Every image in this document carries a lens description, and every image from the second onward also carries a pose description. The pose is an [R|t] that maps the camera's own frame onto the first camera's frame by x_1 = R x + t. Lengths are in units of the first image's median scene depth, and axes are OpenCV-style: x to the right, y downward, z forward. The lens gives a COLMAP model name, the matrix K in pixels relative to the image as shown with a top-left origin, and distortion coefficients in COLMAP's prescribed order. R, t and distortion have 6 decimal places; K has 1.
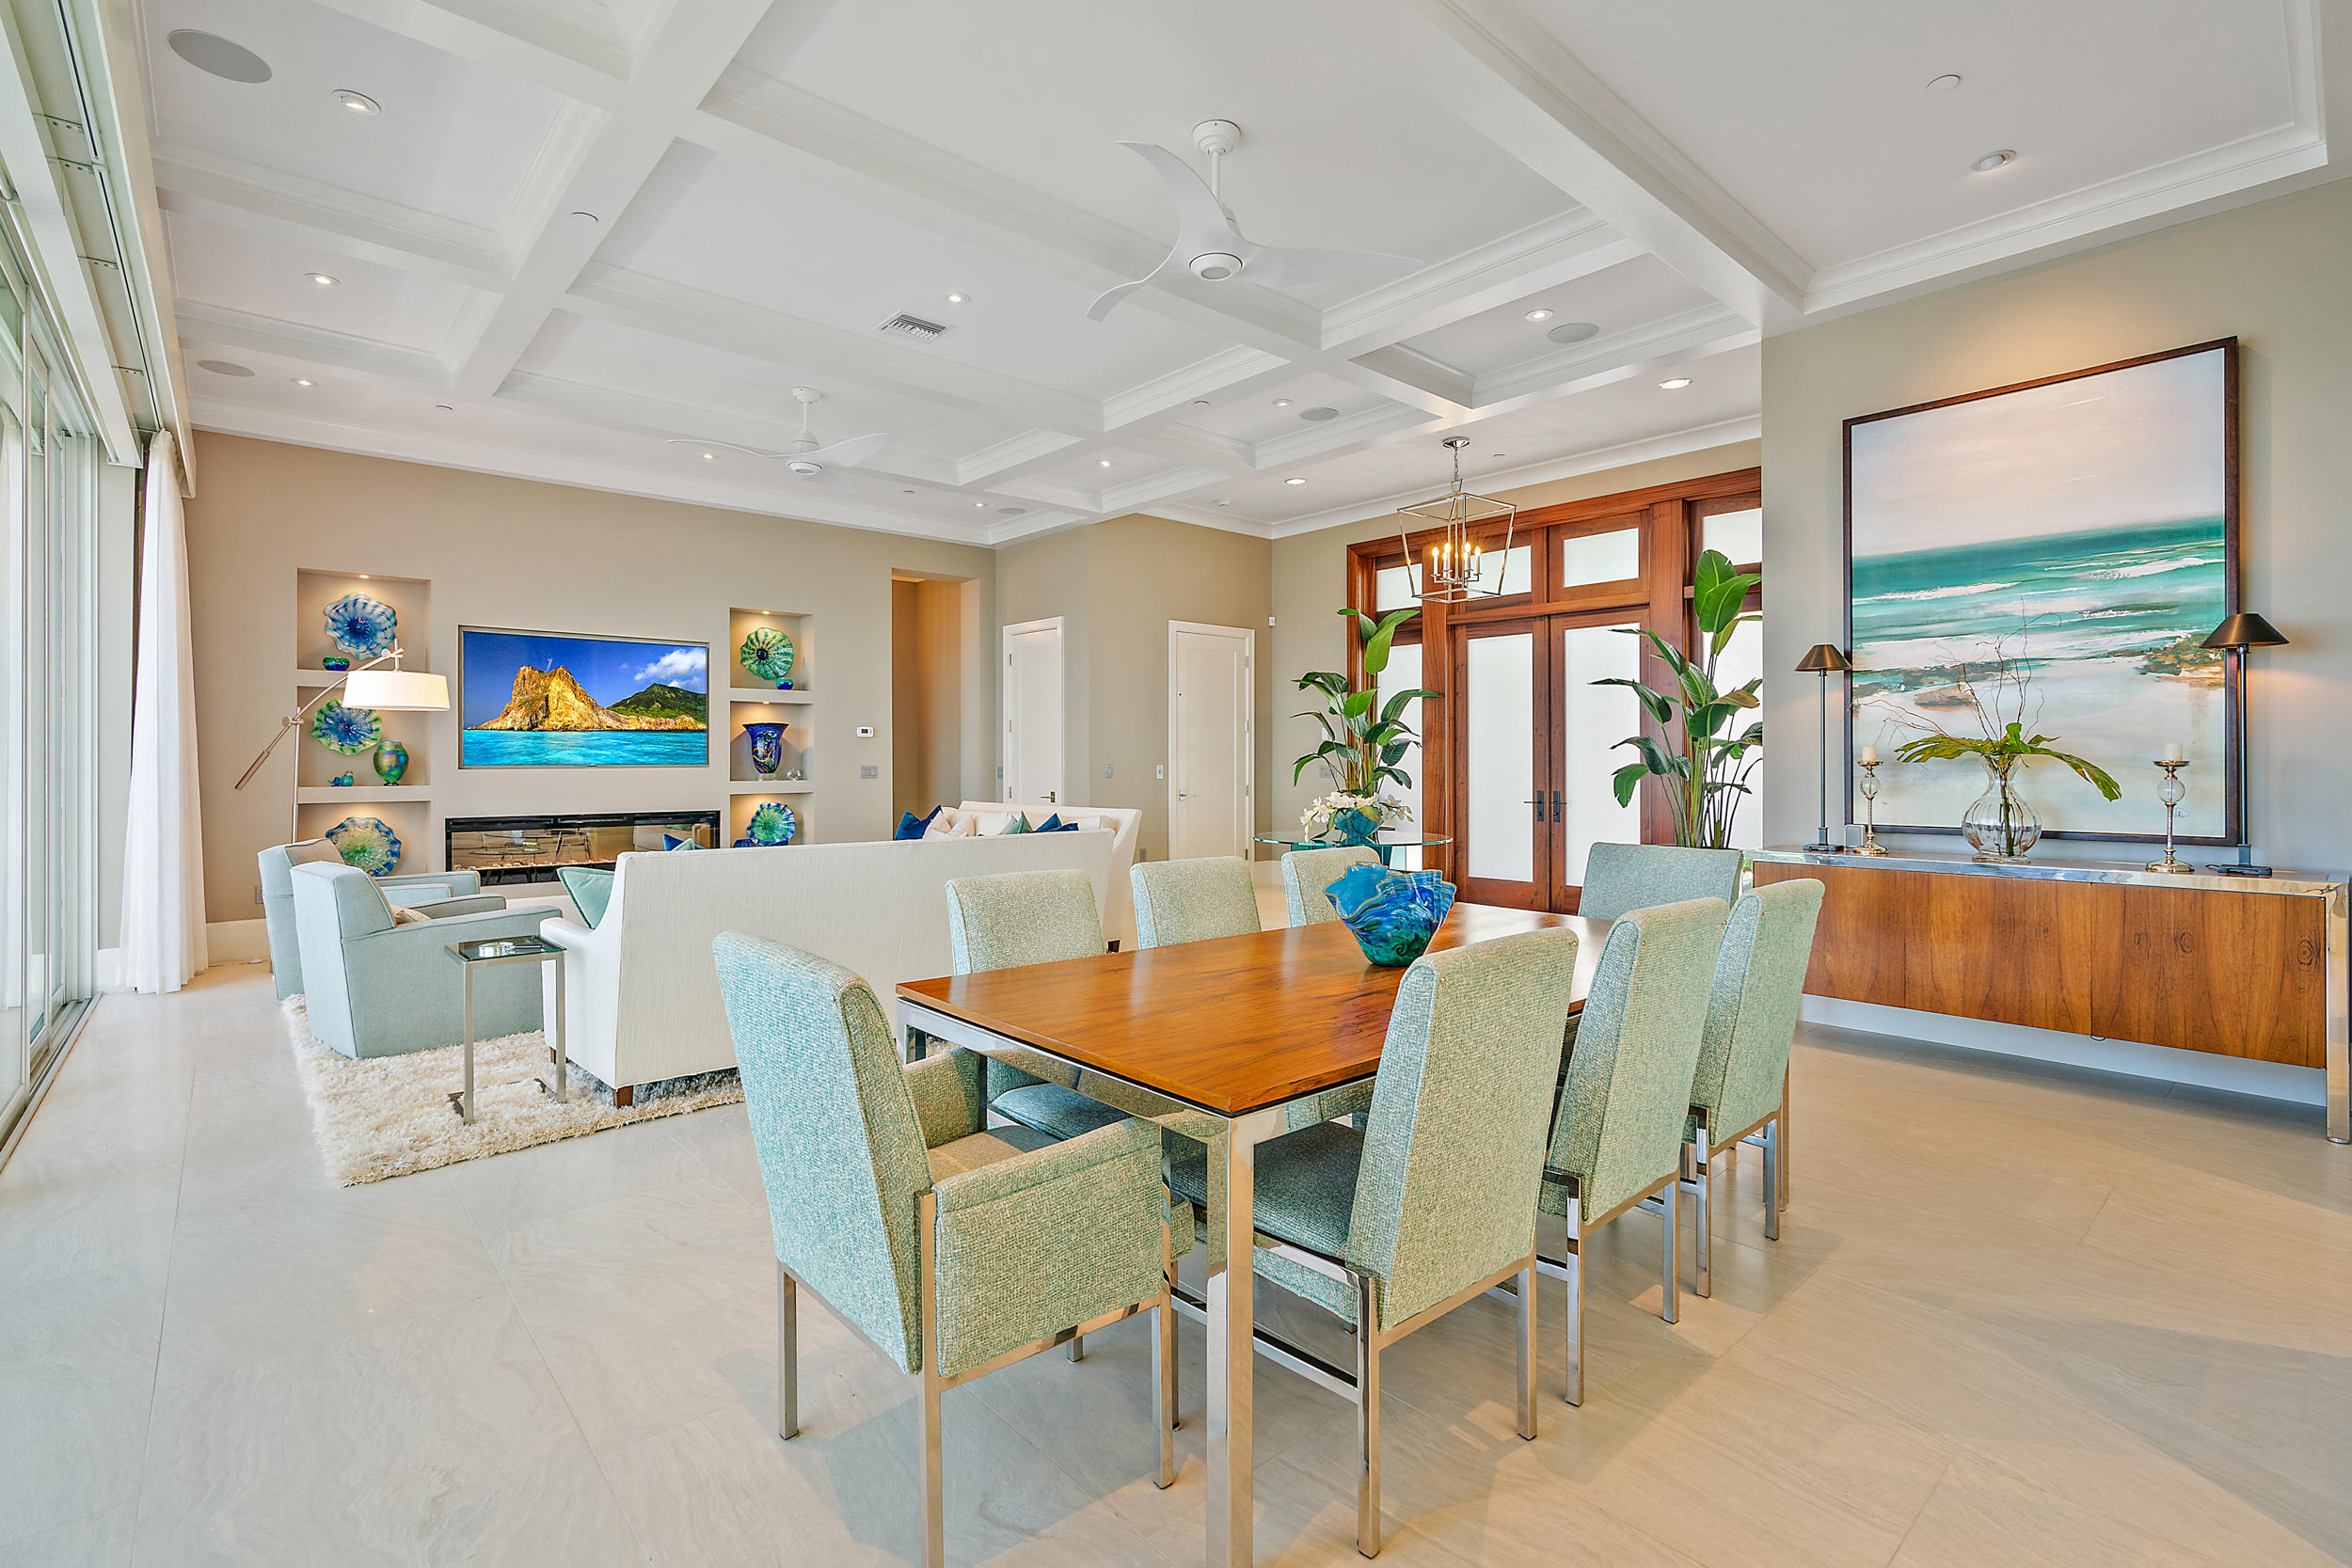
lens RADIAL K [[1067.7, 0, 1167.5], [0, 1067.7, 770.7], [0, 0, 1]] dist [-0.014302, 0.004911]
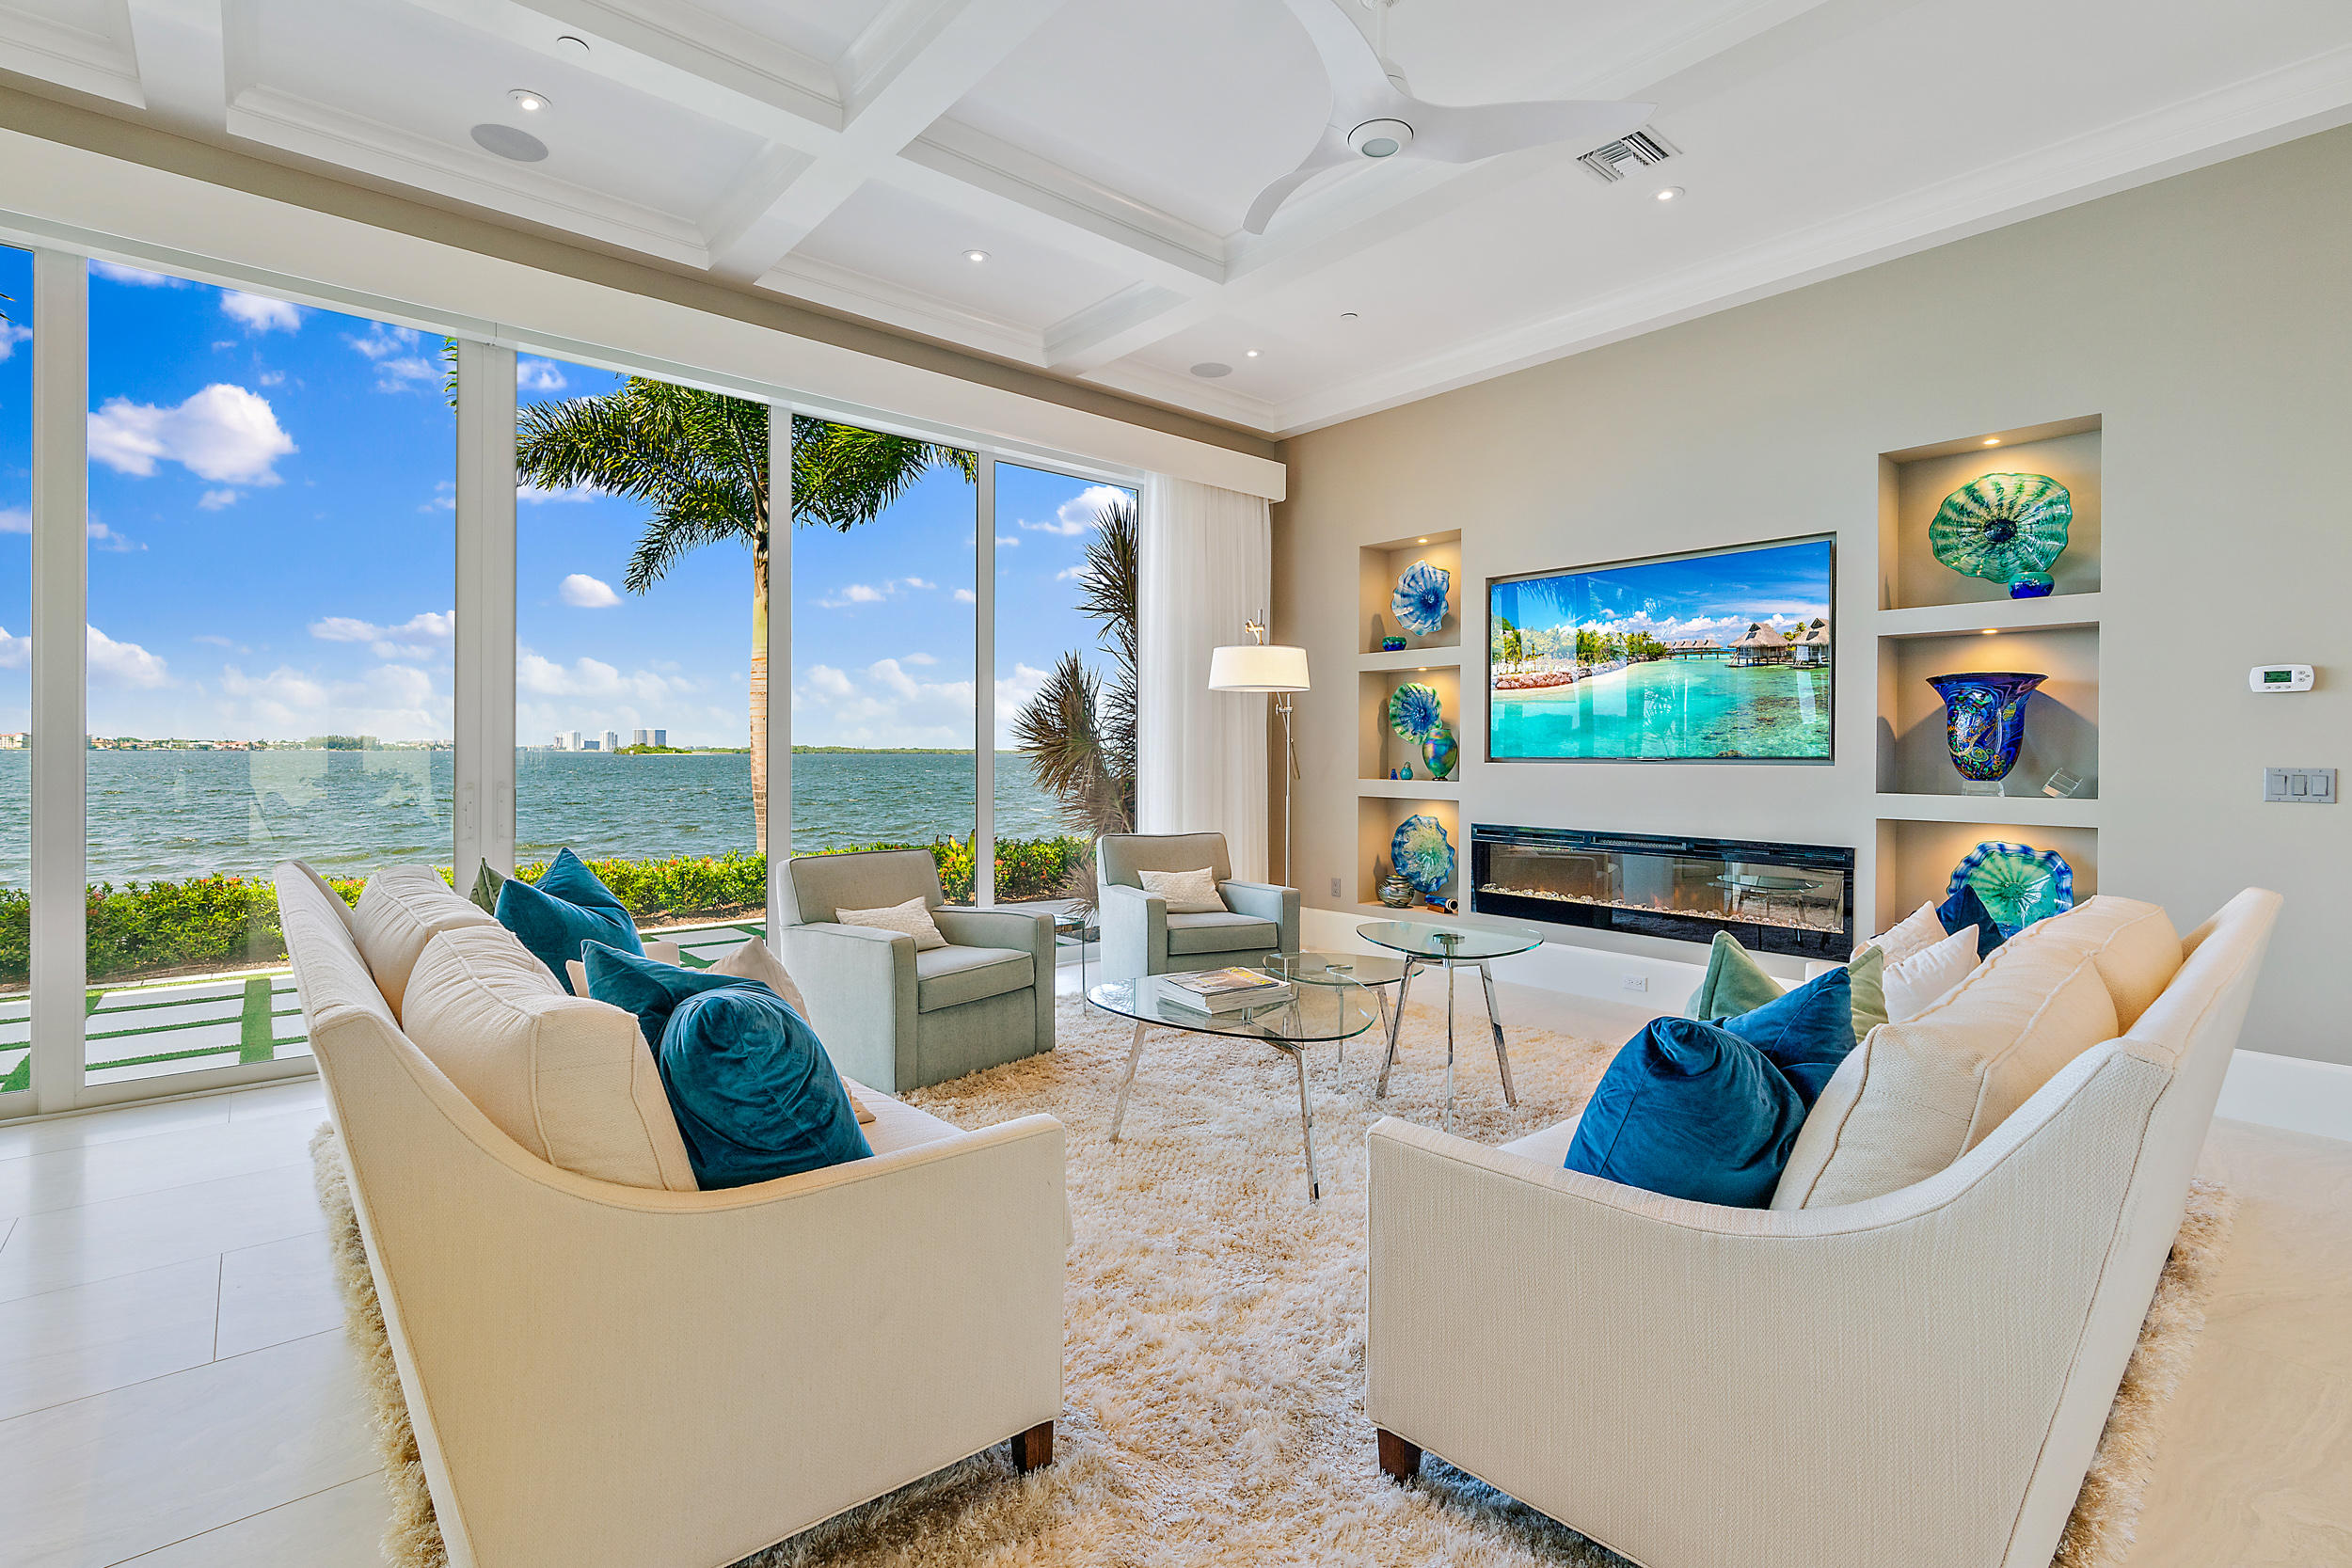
lens RADIAL K [[1067.7, 0, 1172.5], [0, 1067.7, 750.8], [0, 0, 1]] dist [-0.014302, 0.004911]
pose [[-0.006326, -0.003073, -0.999975, 0.200887], [-0.016647, 0.999857, -0.002967, -0.006045], [0.999841, 0.016628, -0.006376, 1.296125]]
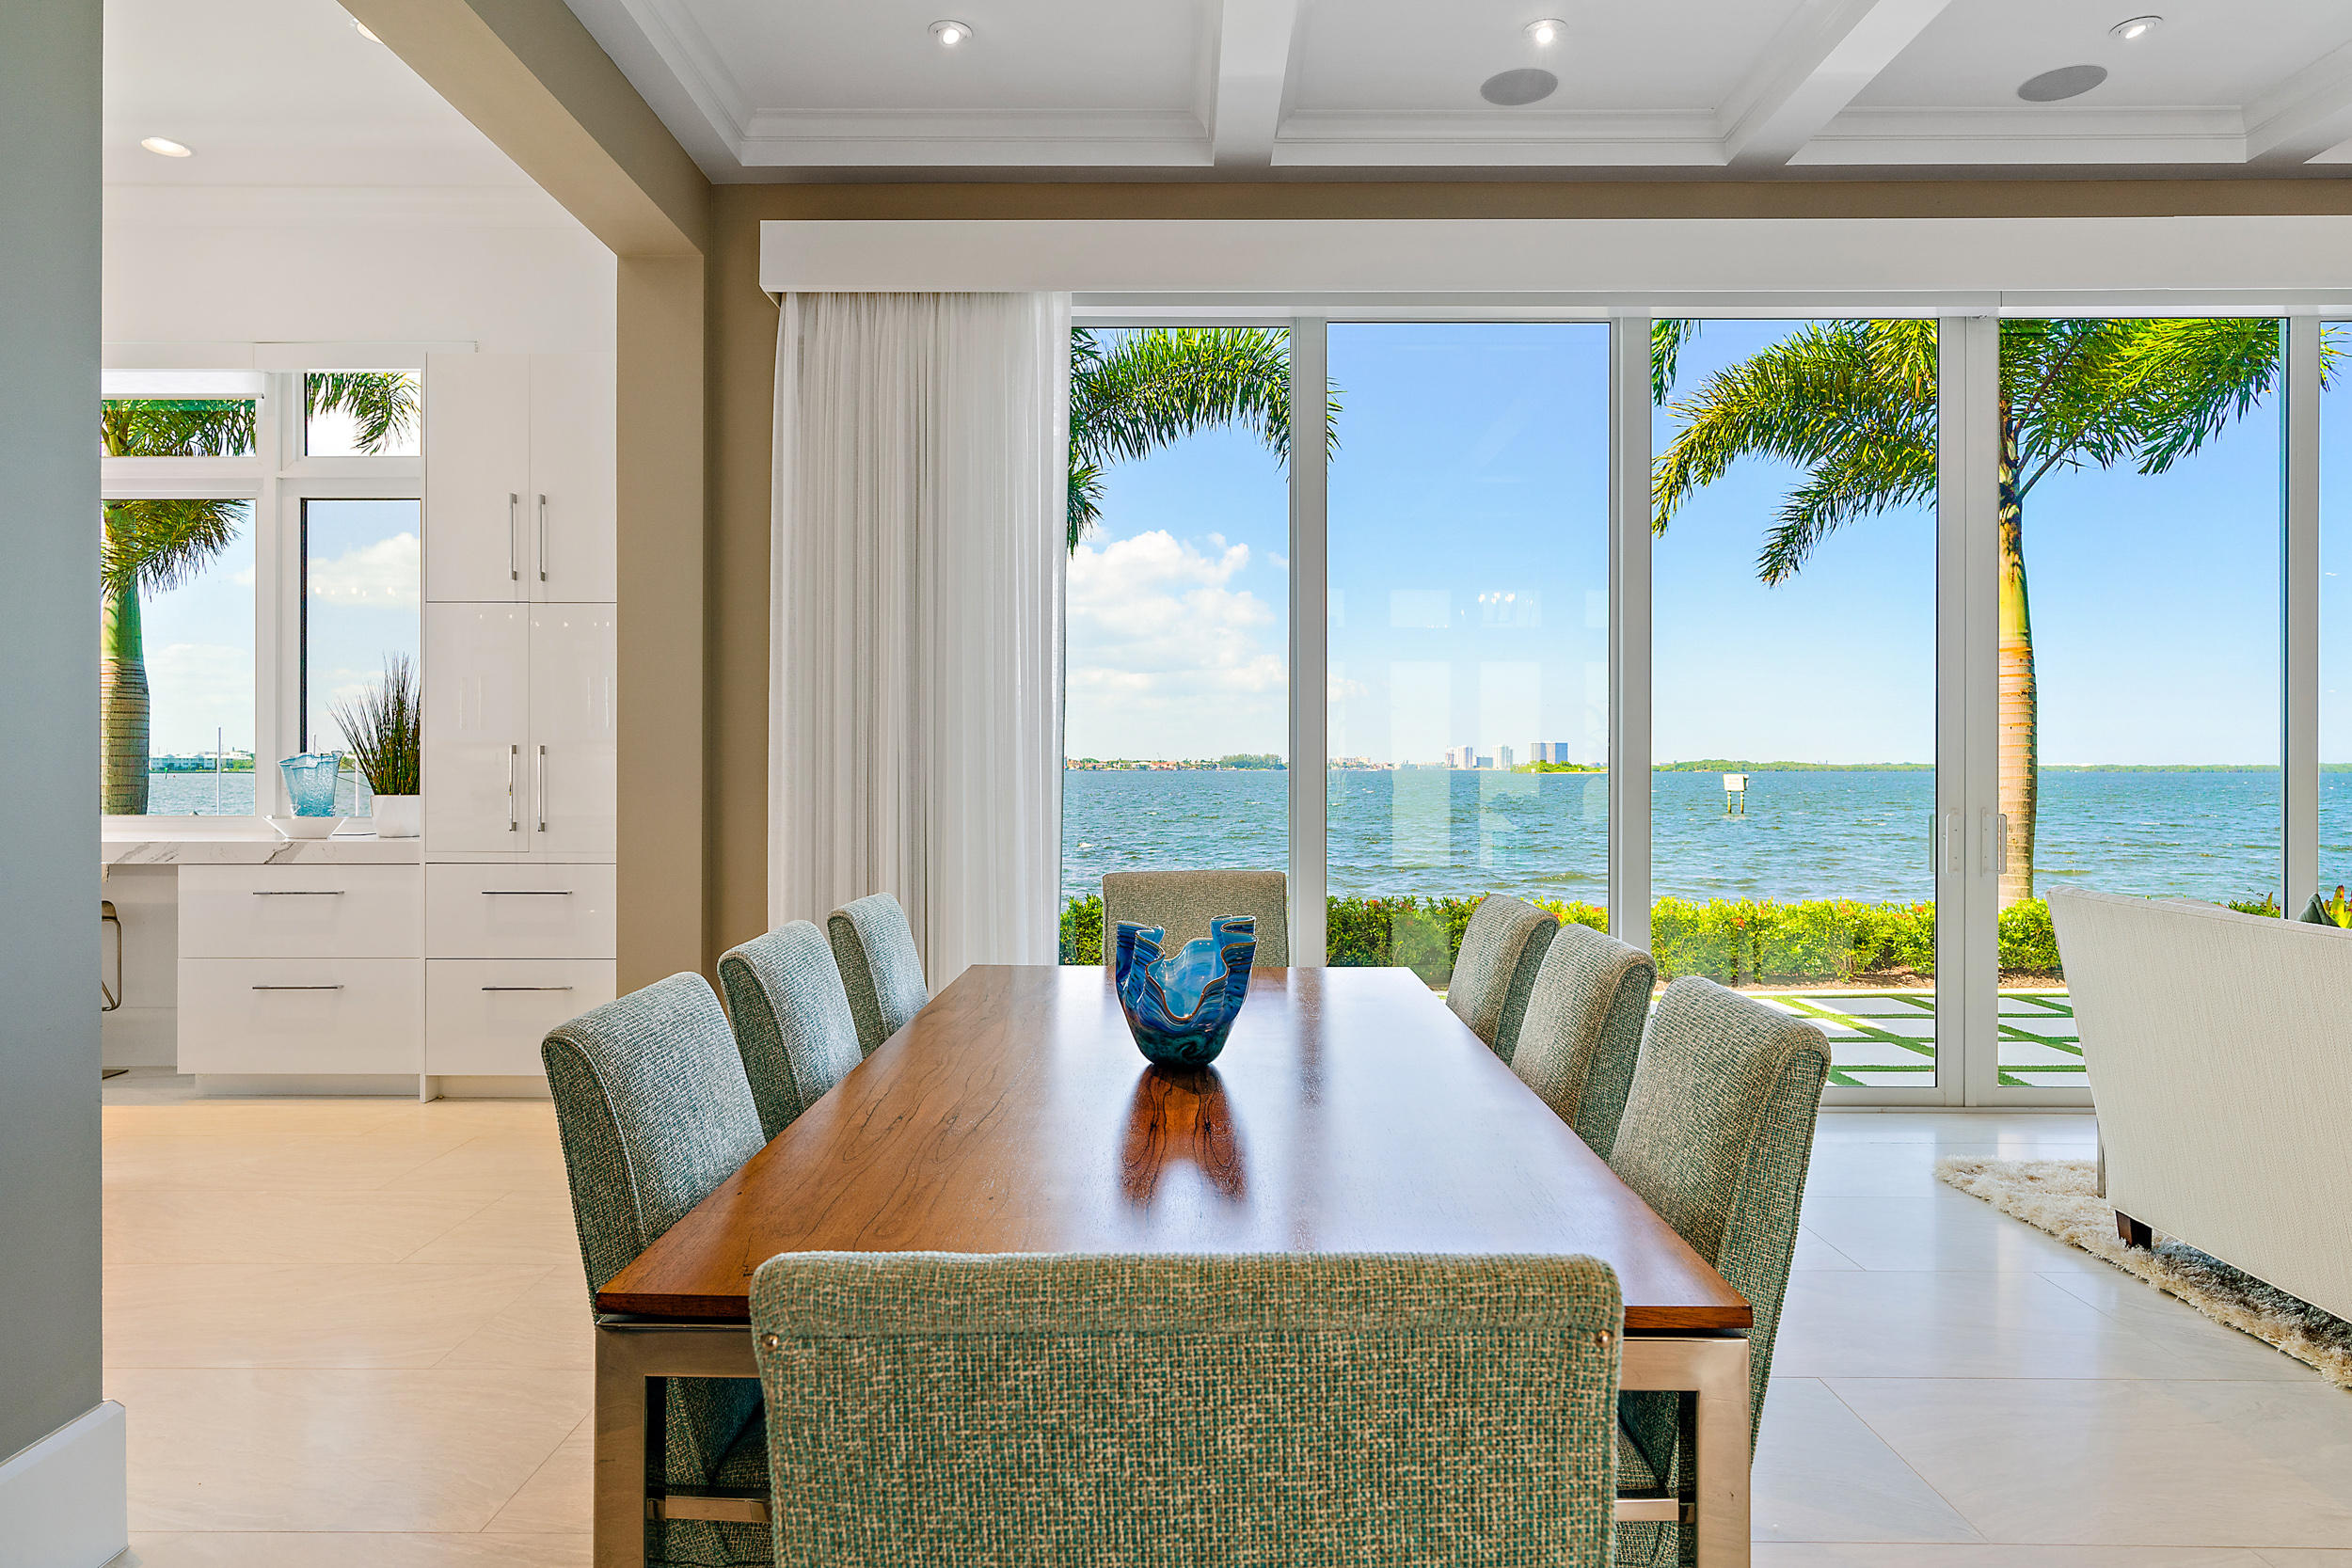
lens RADIAL K [[1381.6, 0, 1160.1], [0, 1381.6, 765.5], [0, 0, 1]] dist [-0.002765, -0.001780]
pose [[-0.670613, -0.002079, -0.741804, 0.513178], [-0.008730, 0.999949, 0.005090, -0.005997], [0.741756, 0.009890, -0.670597, 0.922128]]
